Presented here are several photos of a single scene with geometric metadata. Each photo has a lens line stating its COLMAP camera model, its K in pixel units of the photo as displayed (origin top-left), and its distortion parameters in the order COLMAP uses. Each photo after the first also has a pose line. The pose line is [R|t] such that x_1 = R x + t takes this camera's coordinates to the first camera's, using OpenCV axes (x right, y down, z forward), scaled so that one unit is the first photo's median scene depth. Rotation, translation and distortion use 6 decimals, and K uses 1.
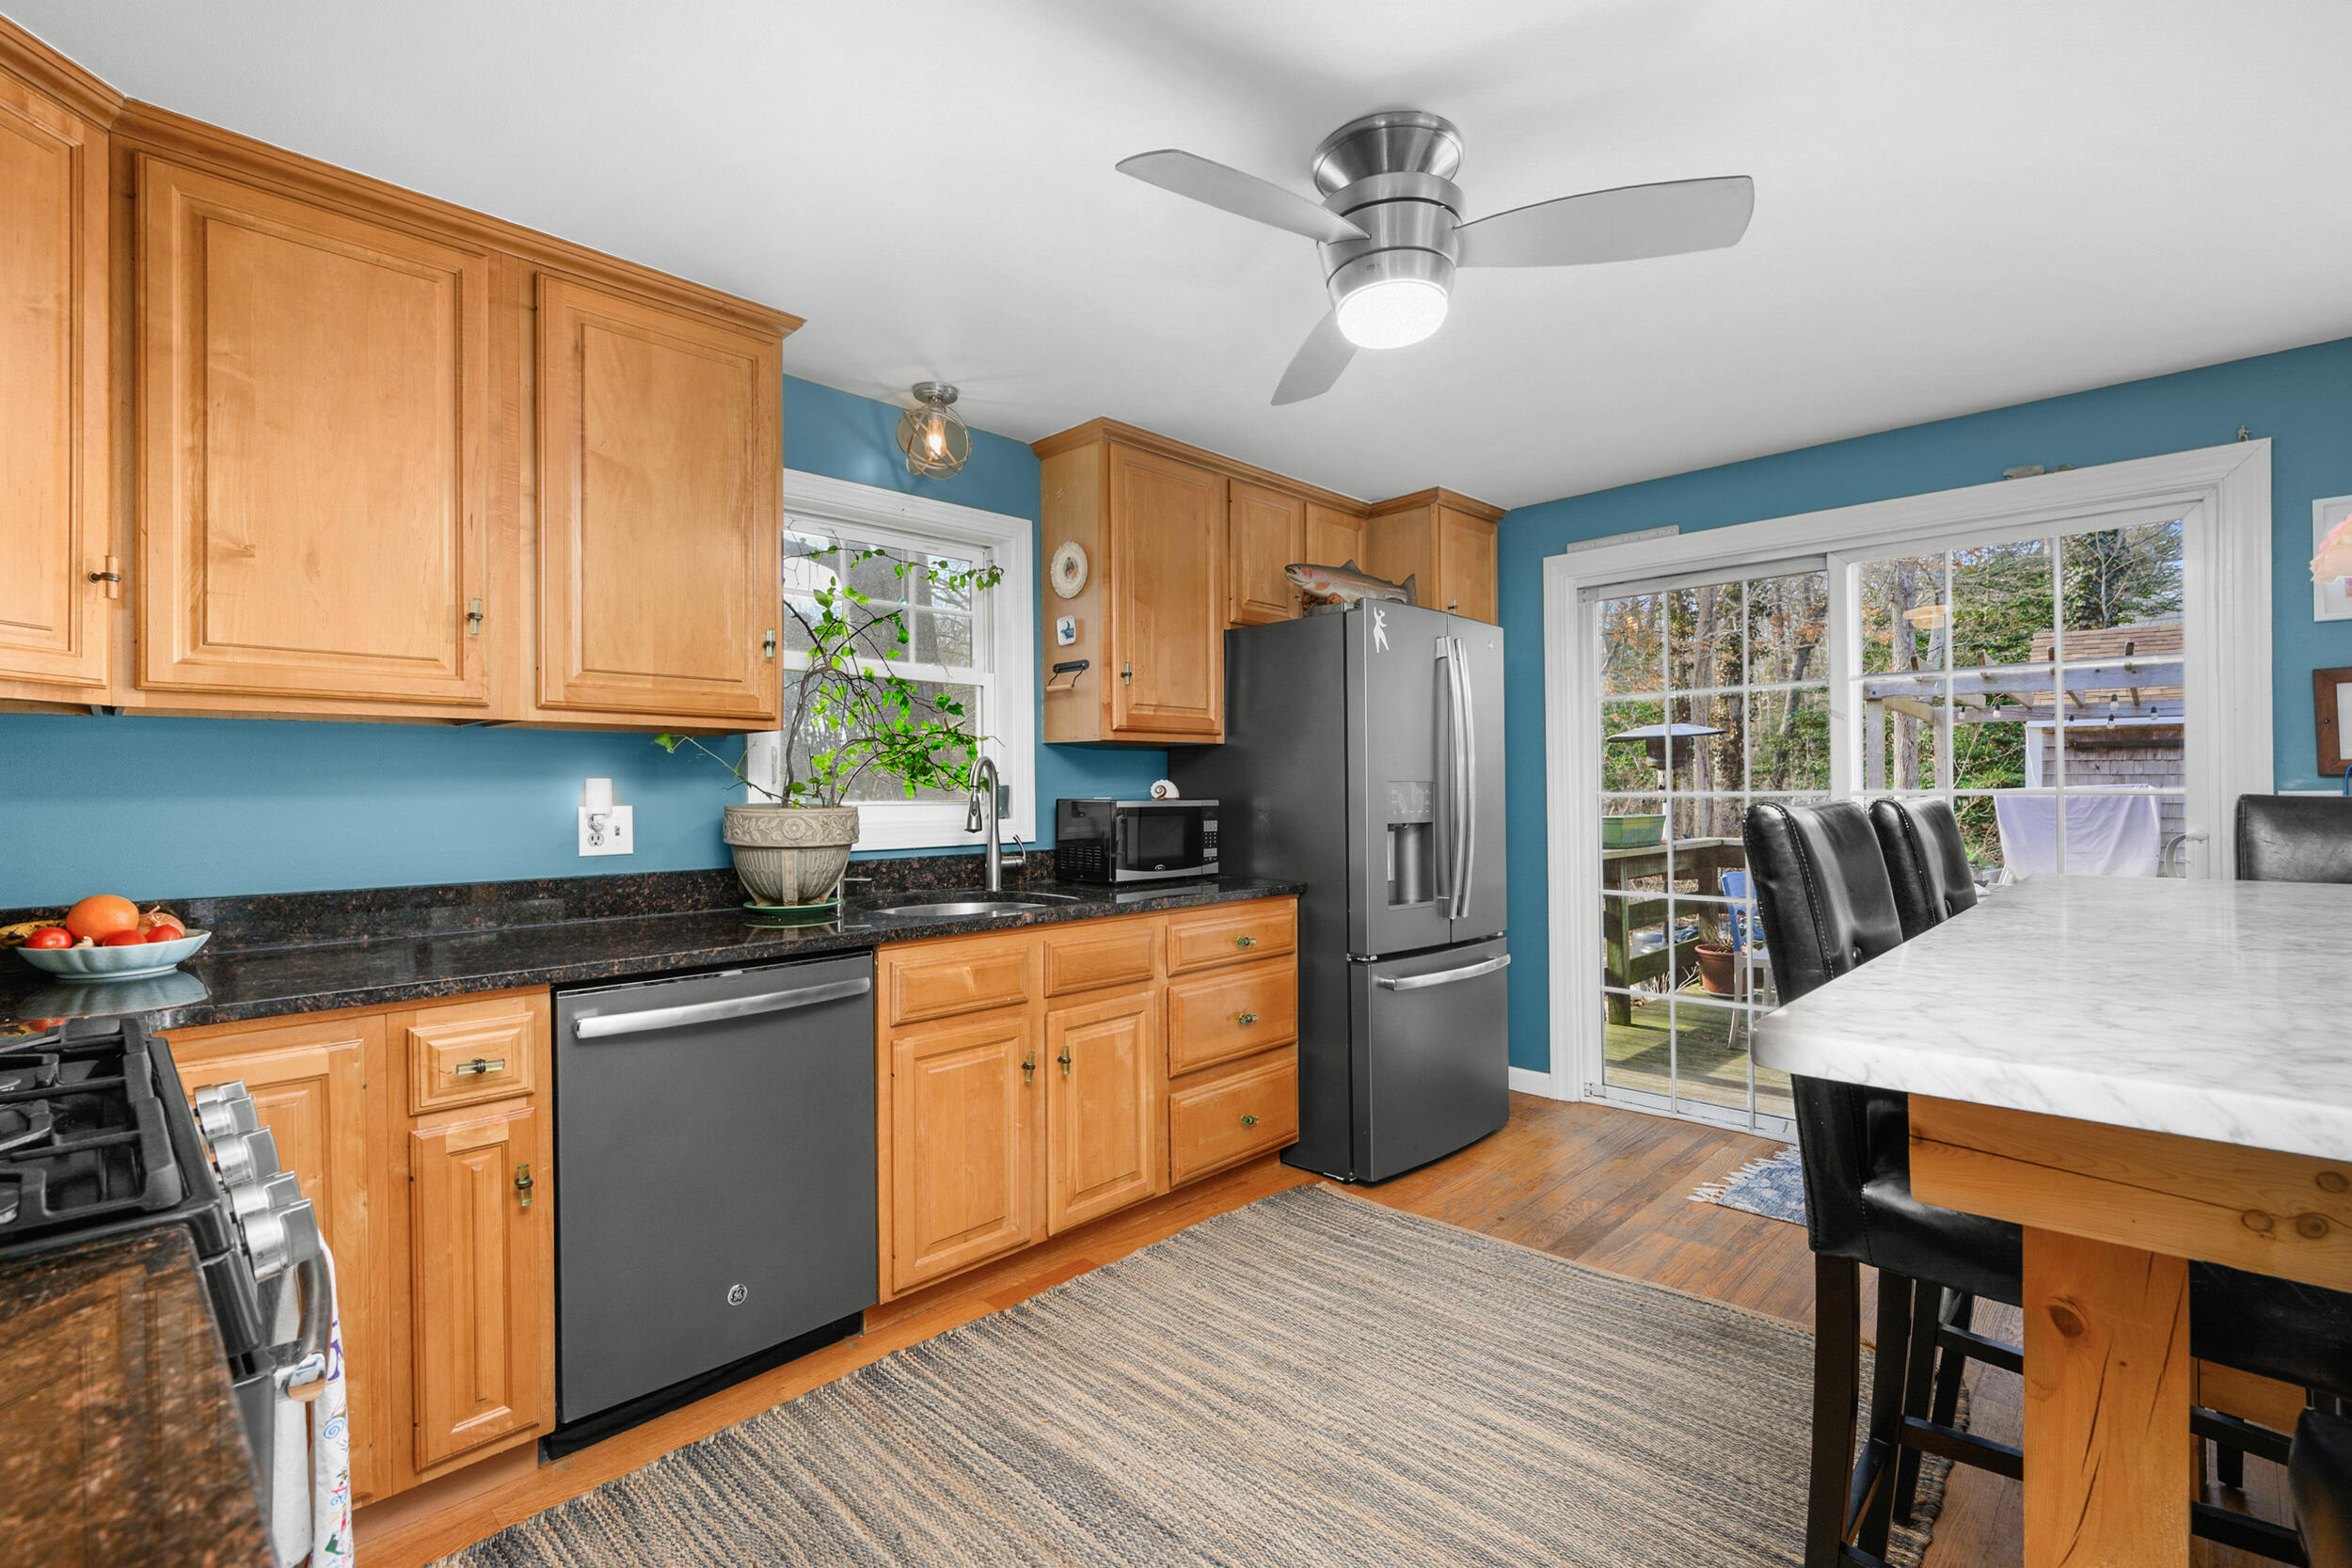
lens RADIAL K [[1066.9, 0, 1189.6], [0, 1066.9, 780.6], [0, 0, 1]] dist [-0.000679, -0.000164]
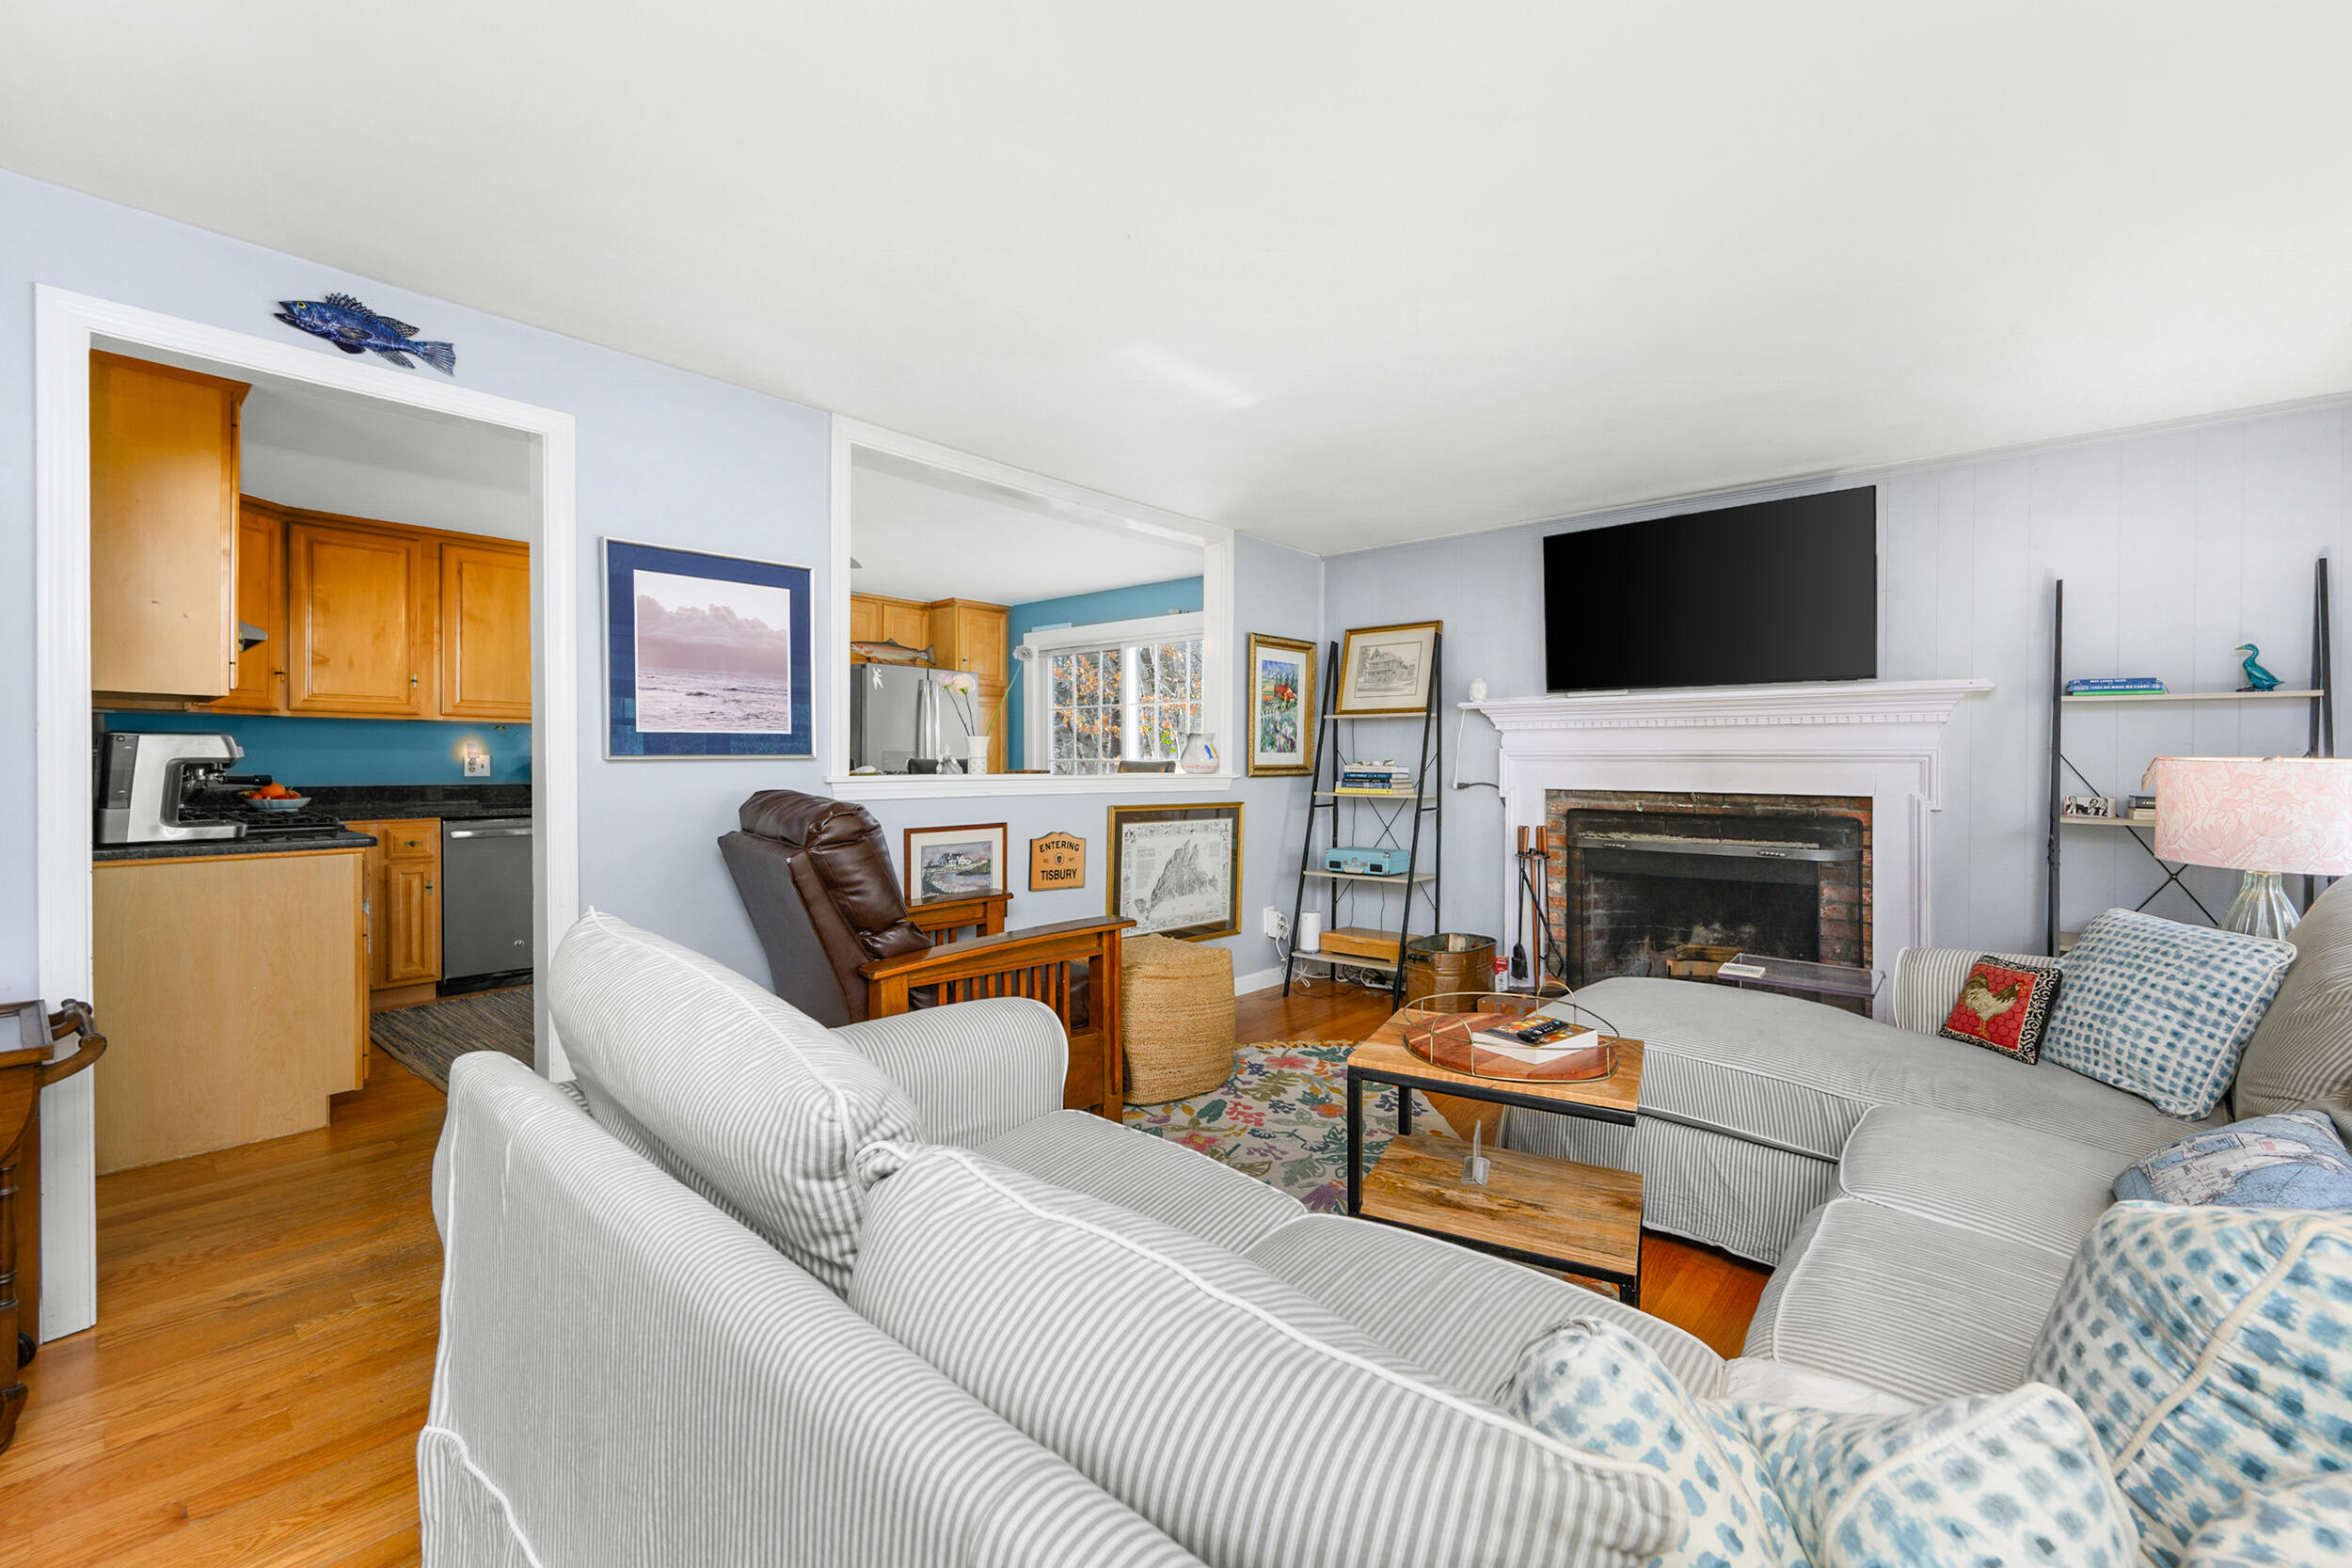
lens RADIAL K [[953.7, 0, 1175.1], [0, 953.7, 769.7], [0, 0, 1]] dist [-0.002545, 0.001485]
pose [[0.998443, 0.017781, 0.052866, 1.060169], [-0.018549, 0.999729, 0.014073, -0.003524], [-0.052602, -0.015032, 0.998502, -1.417073]]
